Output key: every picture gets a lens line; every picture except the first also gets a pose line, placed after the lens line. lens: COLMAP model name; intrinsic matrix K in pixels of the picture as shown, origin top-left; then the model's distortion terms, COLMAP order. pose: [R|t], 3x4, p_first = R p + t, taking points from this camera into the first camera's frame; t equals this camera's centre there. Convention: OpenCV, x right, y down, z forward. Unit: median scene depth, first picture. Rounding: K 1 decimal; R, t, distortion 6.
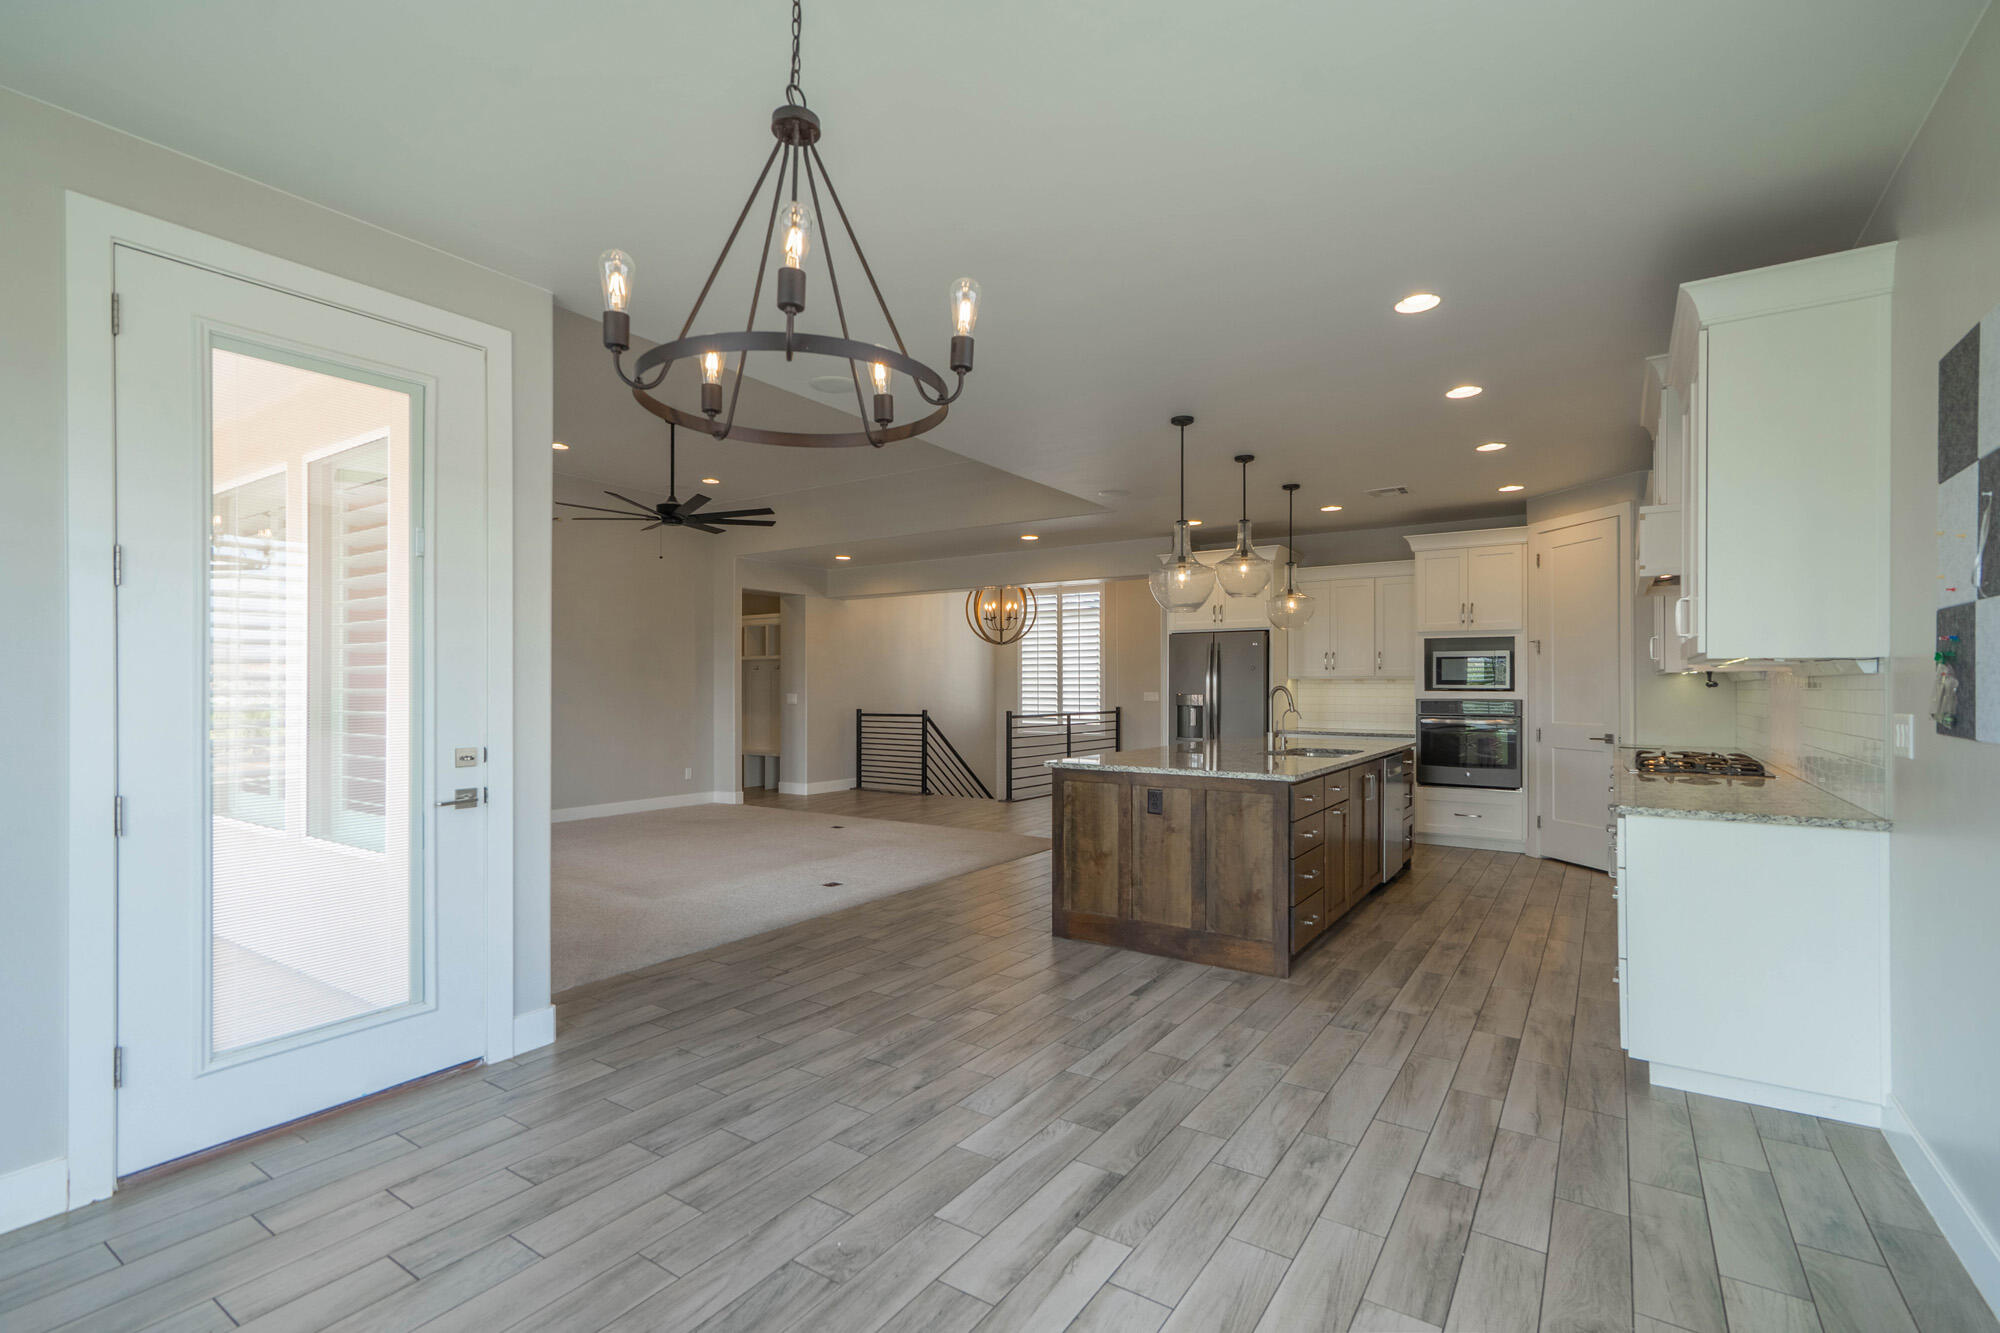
lens RADIAL K [[932.1, 0, 997.4], [0, 932.1, 677.2], [0, 0, 1]] dist [-0.004248, -0.000522]
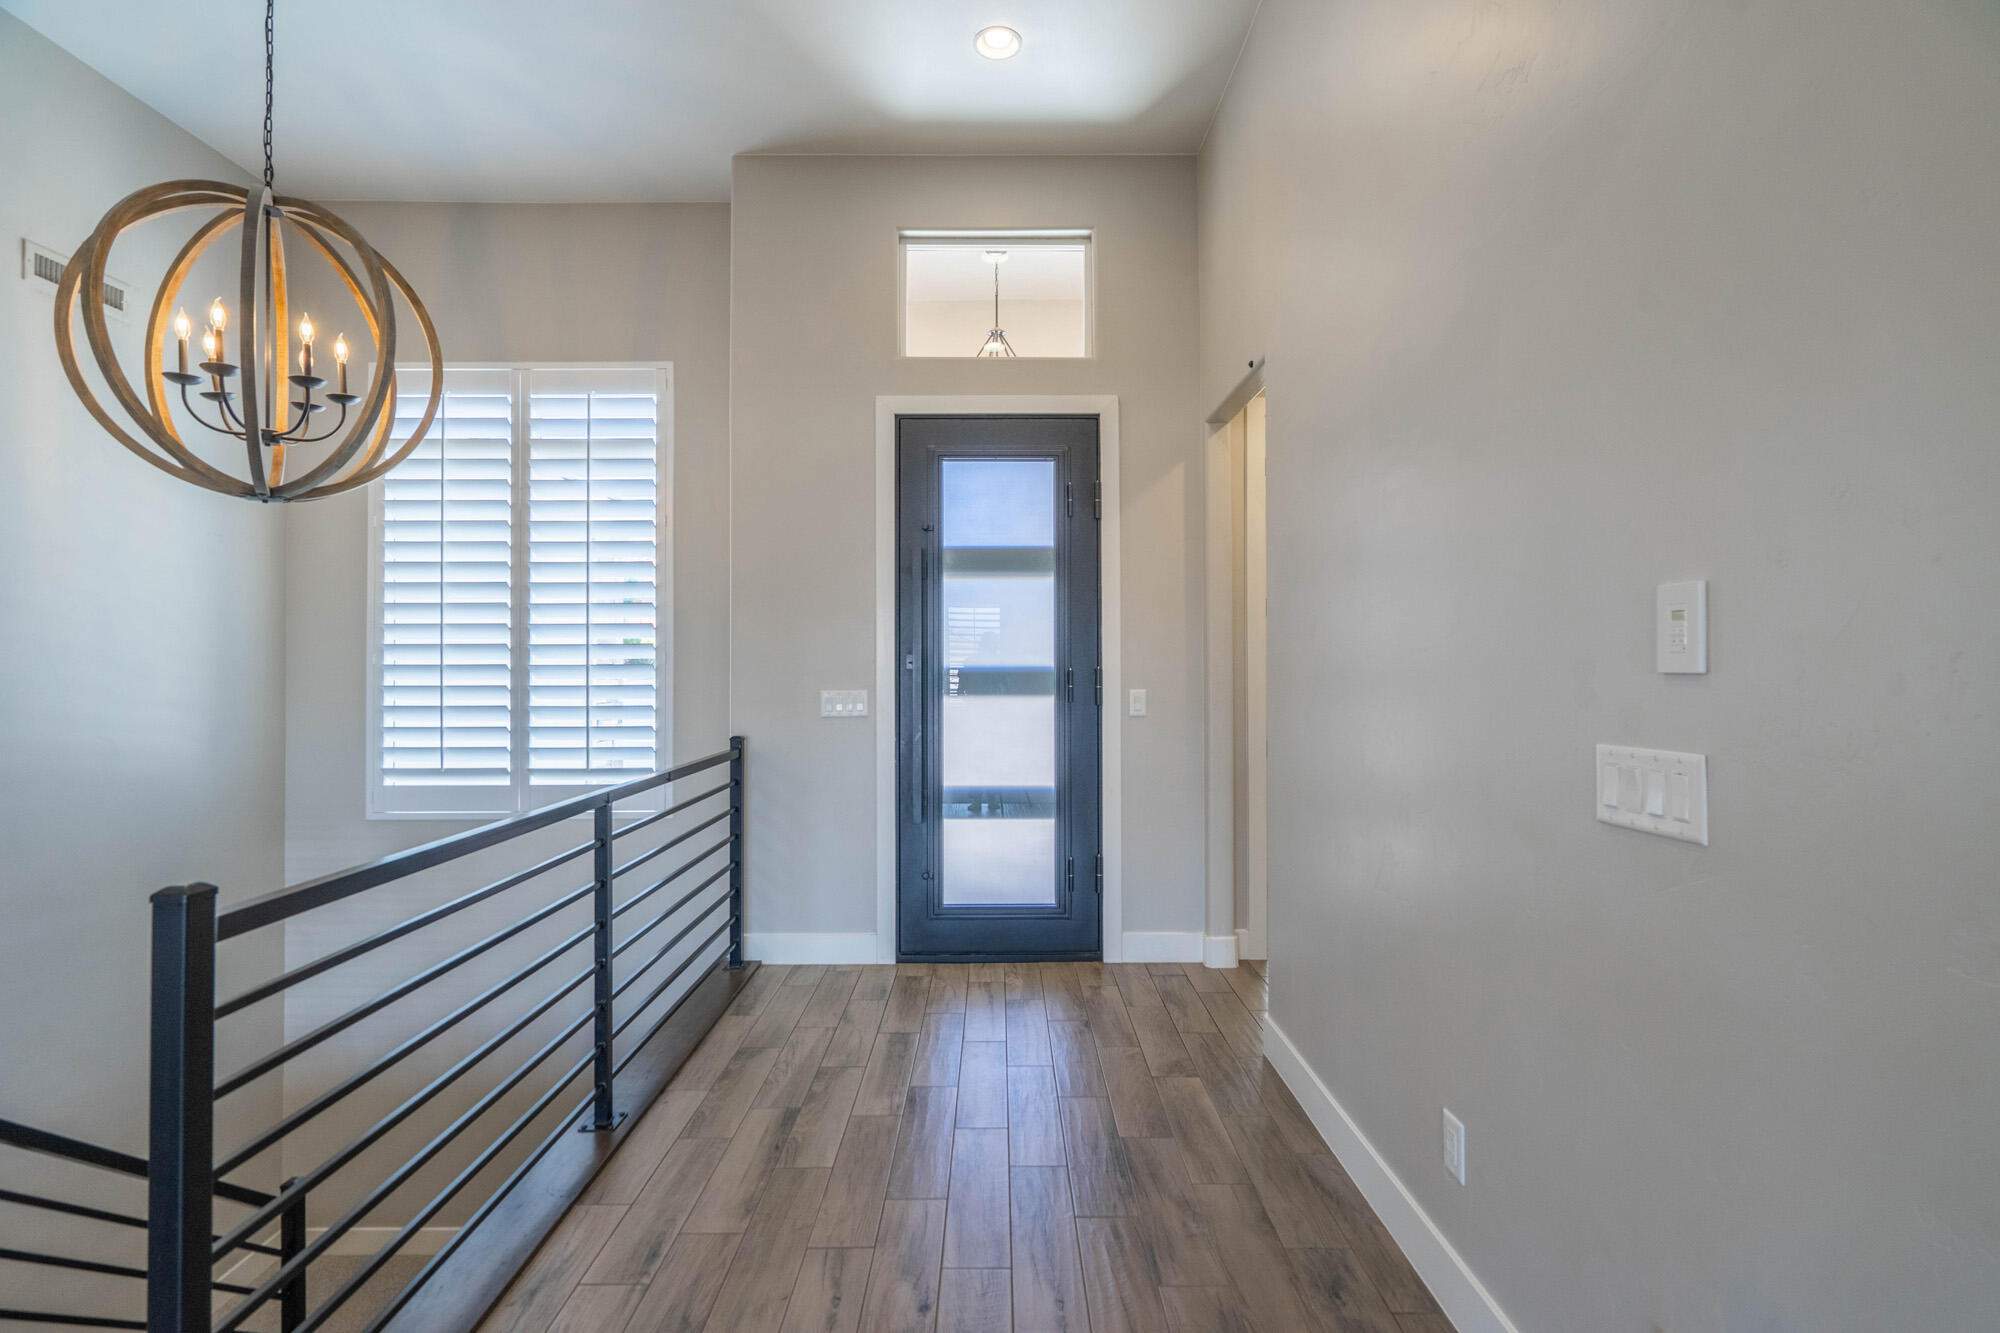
lens RADIAL K [[932.1, 0, 998.7], [0, 932.1, 659.9], [0, 0, 1]] dist [-0.004248, -0.000522]
pose [[0.832579, 0.004977, 0.553884, 0.028510], [-0.005393, 0.999985, -0.000879, 0.004458], [-0.553880, -0.002255, 0.832594, 0.691638]]
